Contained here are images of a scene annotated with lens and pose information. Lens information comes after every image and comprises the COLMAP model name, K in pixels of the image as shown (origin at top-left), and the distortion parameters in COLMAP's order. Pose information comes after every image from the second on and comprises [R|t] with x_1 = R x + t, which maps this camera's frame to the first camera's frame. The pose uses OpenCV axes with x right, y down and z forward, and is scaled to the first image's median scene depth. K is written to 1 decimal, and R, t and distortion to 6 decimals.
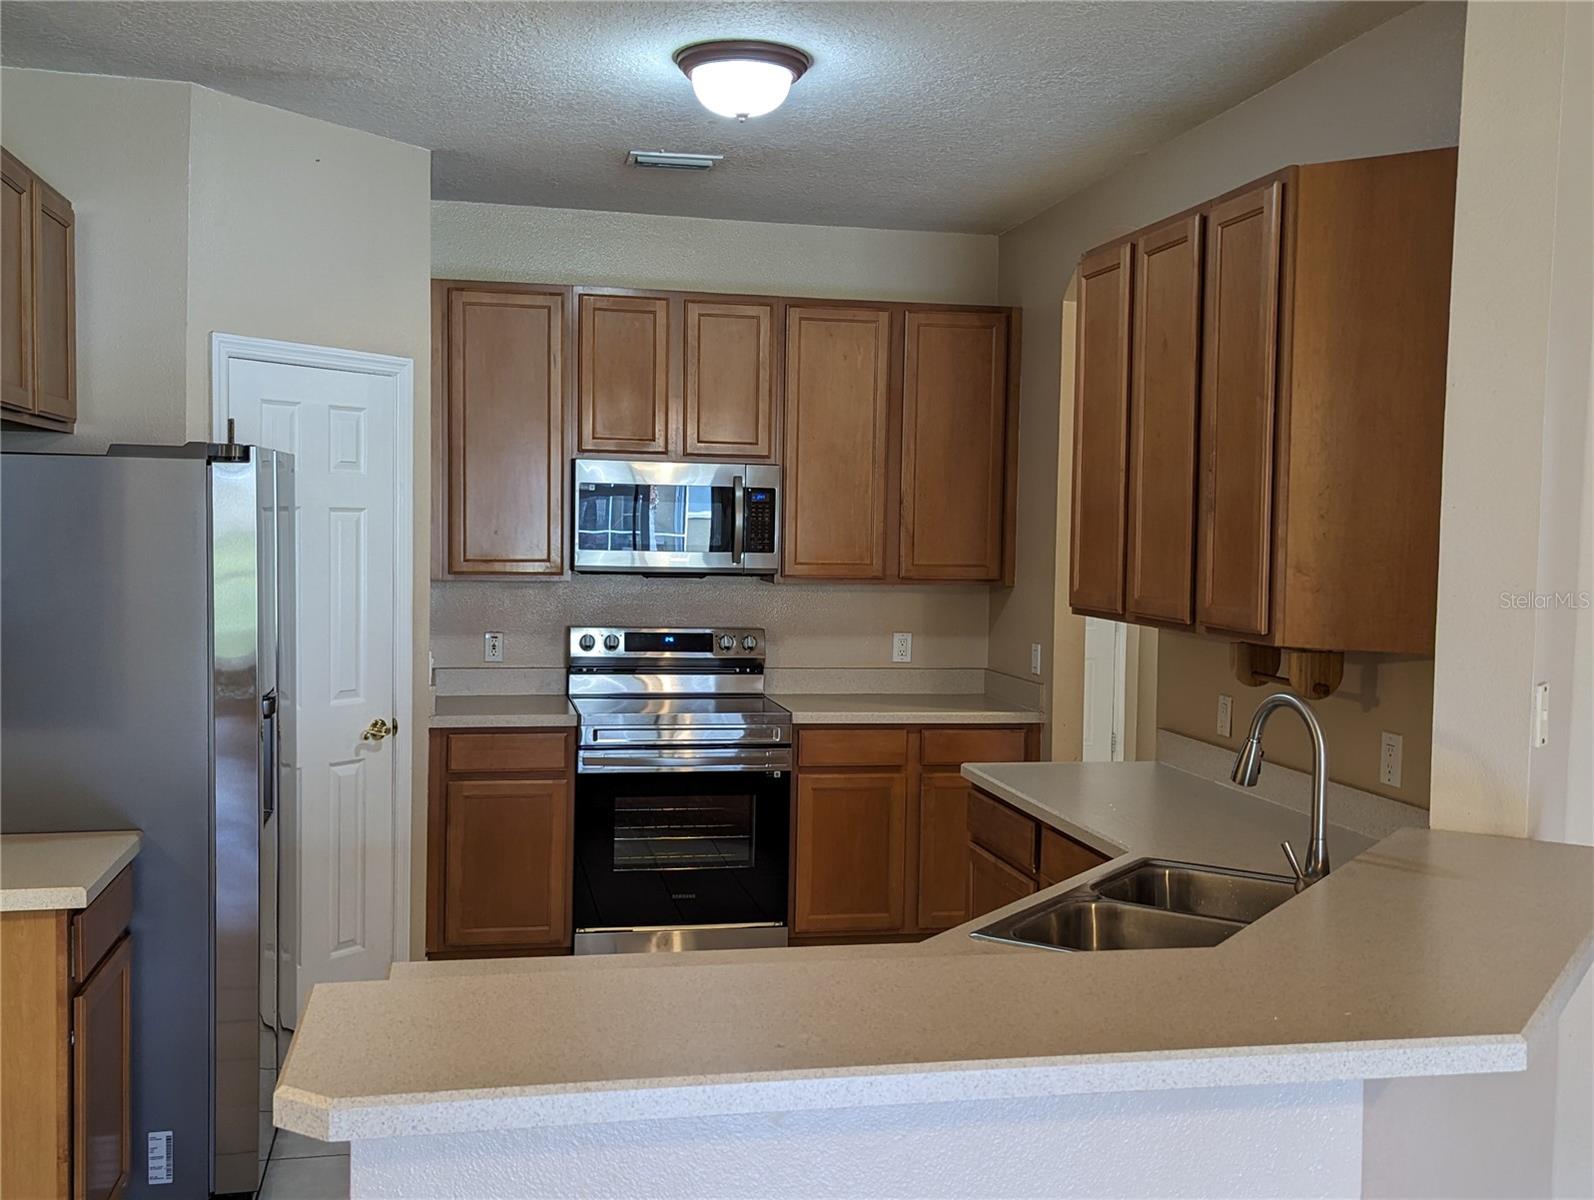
lens RADIAL K [[1538.1, 0, 795.4], [0, 1538.1, 592.3], [0, 0, 1]] dist [0.051922, 0.000000]
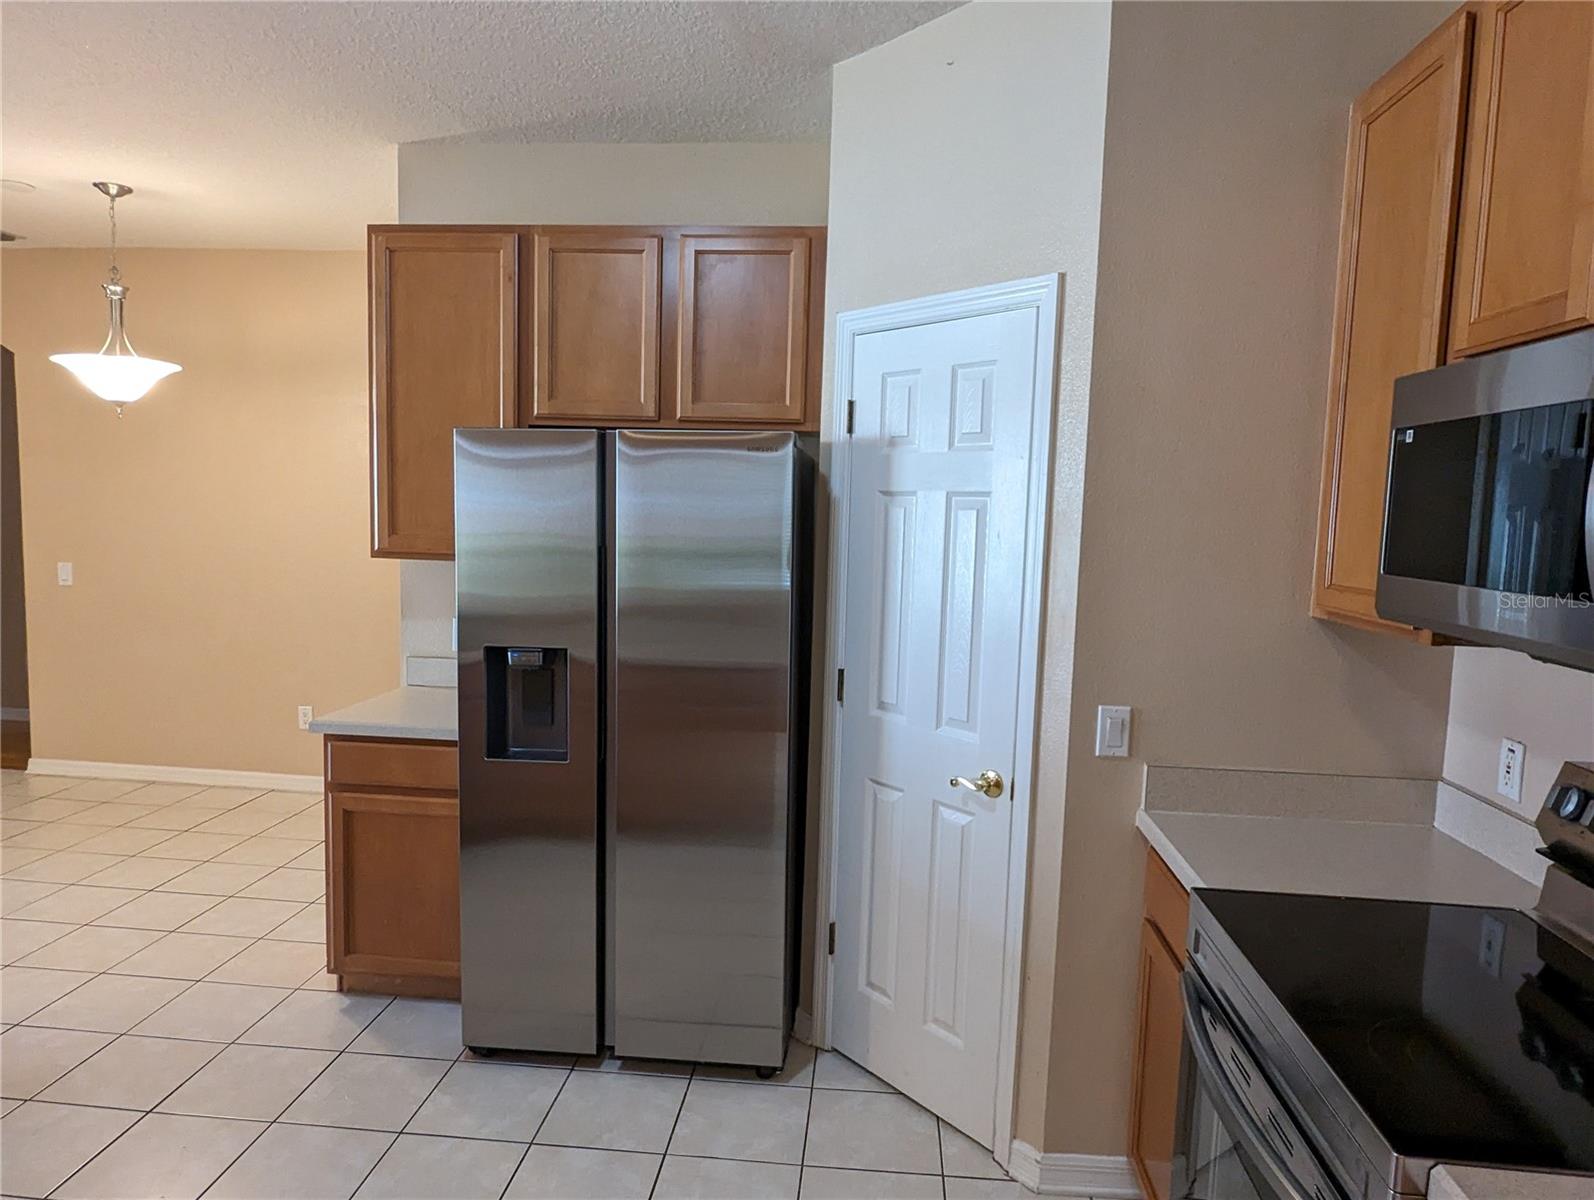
lens RADIAL K [[1026.2, 0, 794.7], [0, 1026.2, 606.4], [0, 0, 1]] dist [-0.003764, 0.003645]
pose [[-0.296301, 0.063269, -0.952997, 0.203398], [-0.083259, 0.992294, 0.091765, -0.031315], [0.951459, 0.106535, -0.288750, 0.904159]]
